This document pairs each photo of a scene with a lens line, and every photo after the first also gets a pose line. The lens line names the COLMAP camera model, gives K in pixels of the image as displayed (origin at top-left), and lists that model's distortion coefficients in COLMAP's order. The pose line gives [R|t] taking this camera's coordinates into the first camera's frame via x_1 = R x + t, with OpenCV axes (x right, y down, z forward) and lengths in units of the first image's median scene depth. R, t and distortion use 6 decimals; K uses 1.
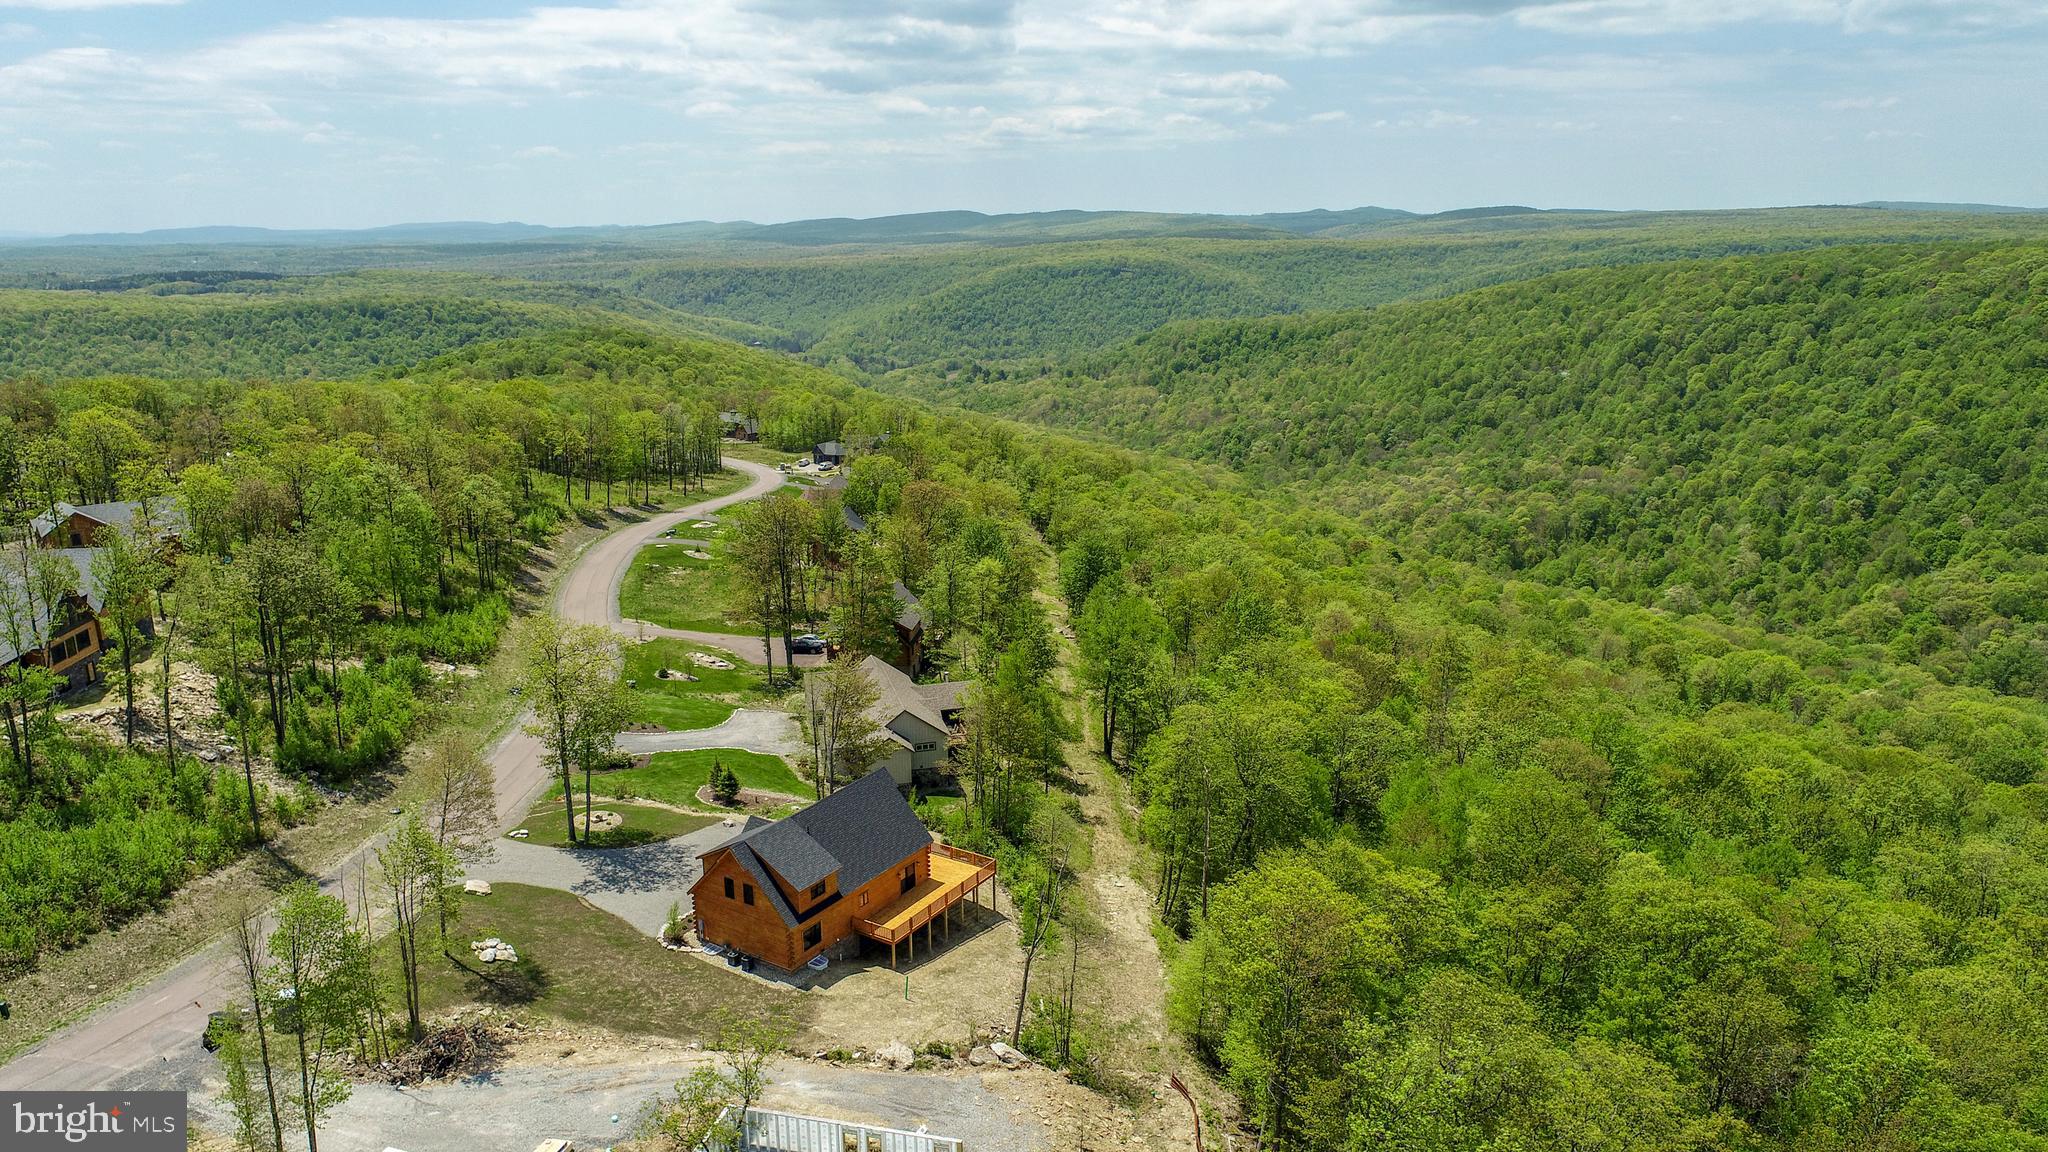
lens RADIAL K [[1400.8, 0, 1012.6], [0, 1400.8, 566.9], [0, 0, 1]] dist [-0.010296, 0.003051]
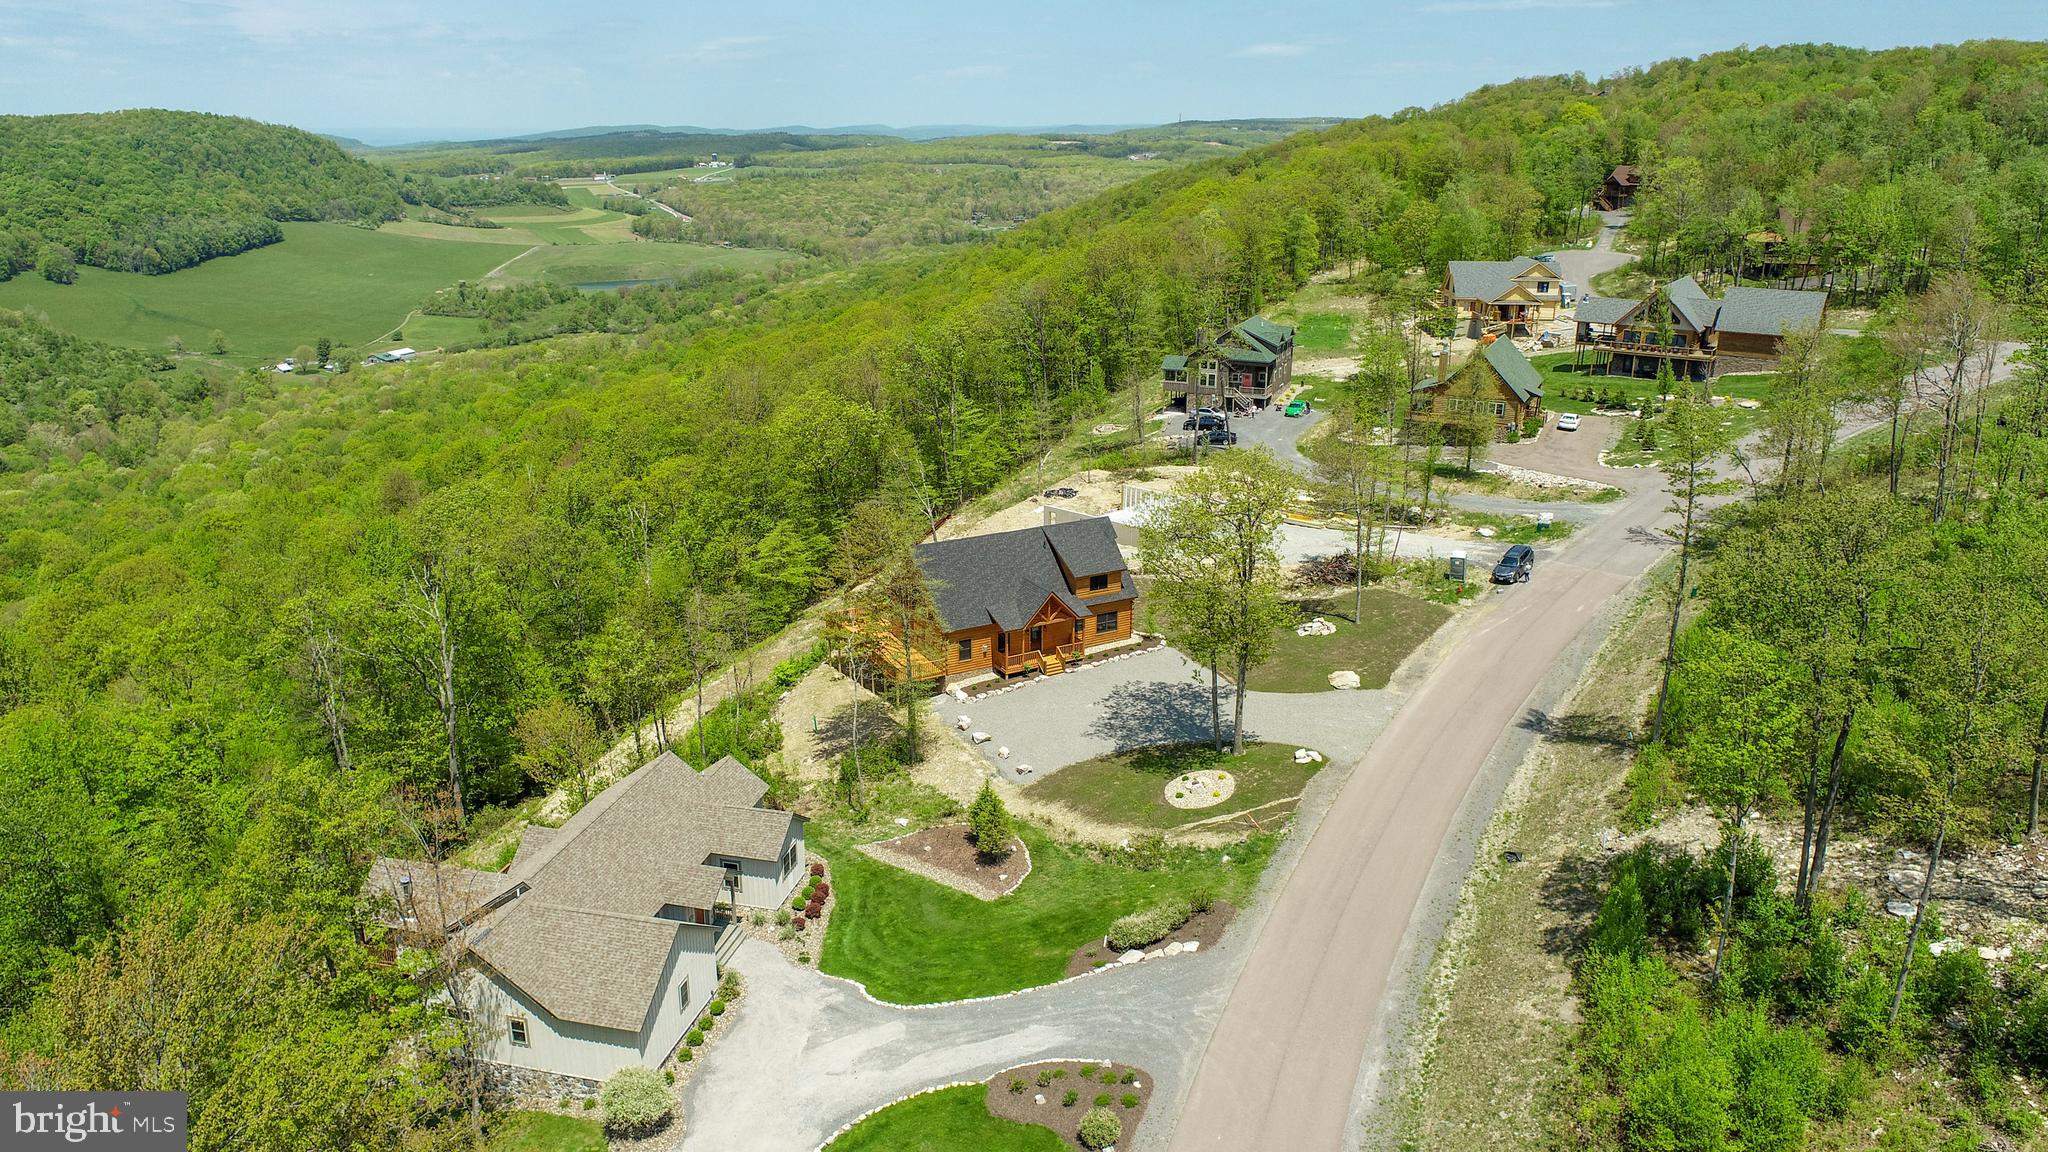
lens RADIAL K [[1400.8, 0, 1007.0], [0, 1400.8, 573.5], [0, 0, 1]] dist [-0.010296, 0.003051]
pose [[-0.886327, -0.136250, 0.442561, -0.816260], [0.122514, 0.852675, 0.507874, -0.437967], [-0.446558, 0.504362, -0.739056, 2.433675]]
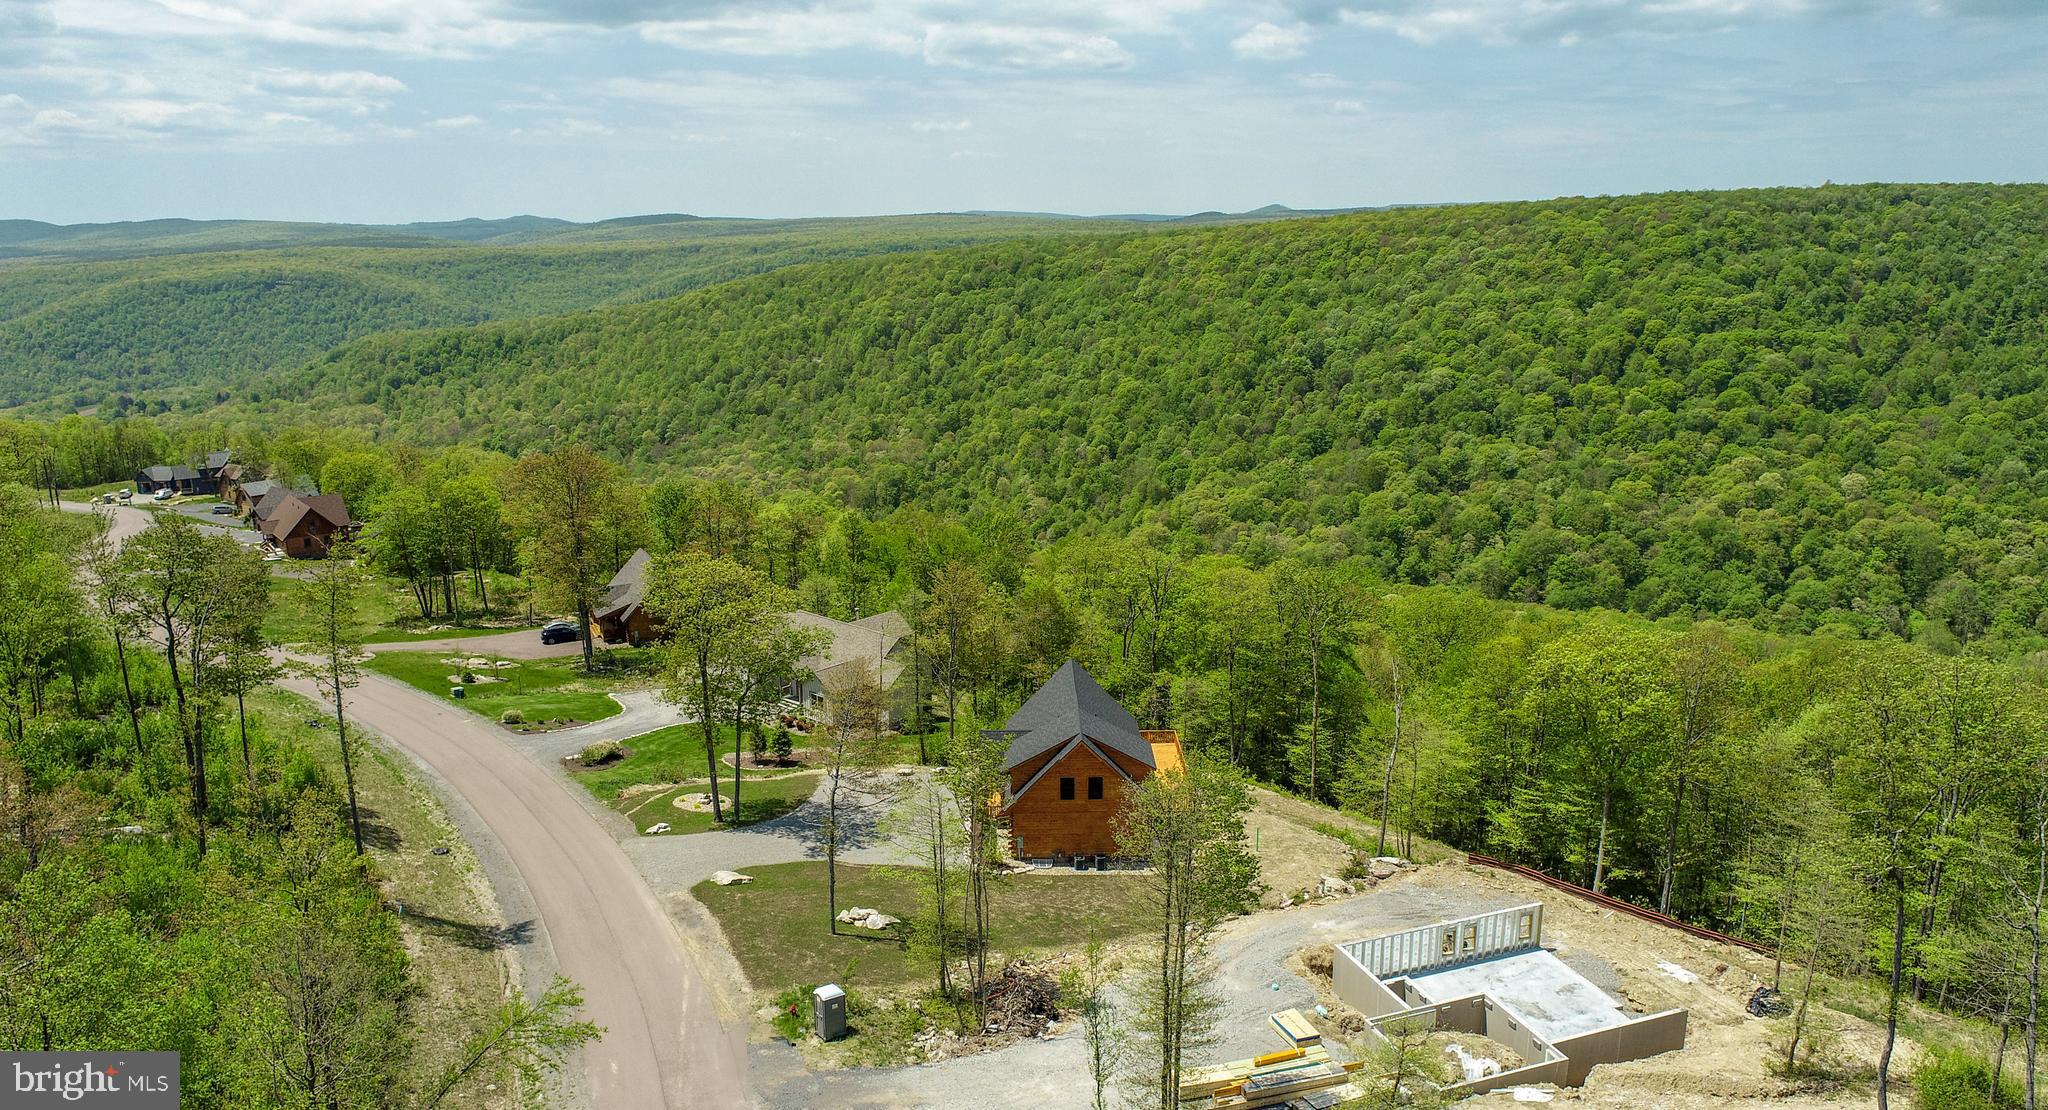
lens RADIAL K [[1404.5, 0, 1018.6], [0, 1404.5, 566.5], [0, 0, 1]] dist [-0.005700, 0.000703]
pose [[0.837064, -0.130569, 0.531296, -0.026573], [0.134765, 0.990390, 0.031069, 0.001876], [-0.530247, 0.045593, 0.846616, 0.008282]]
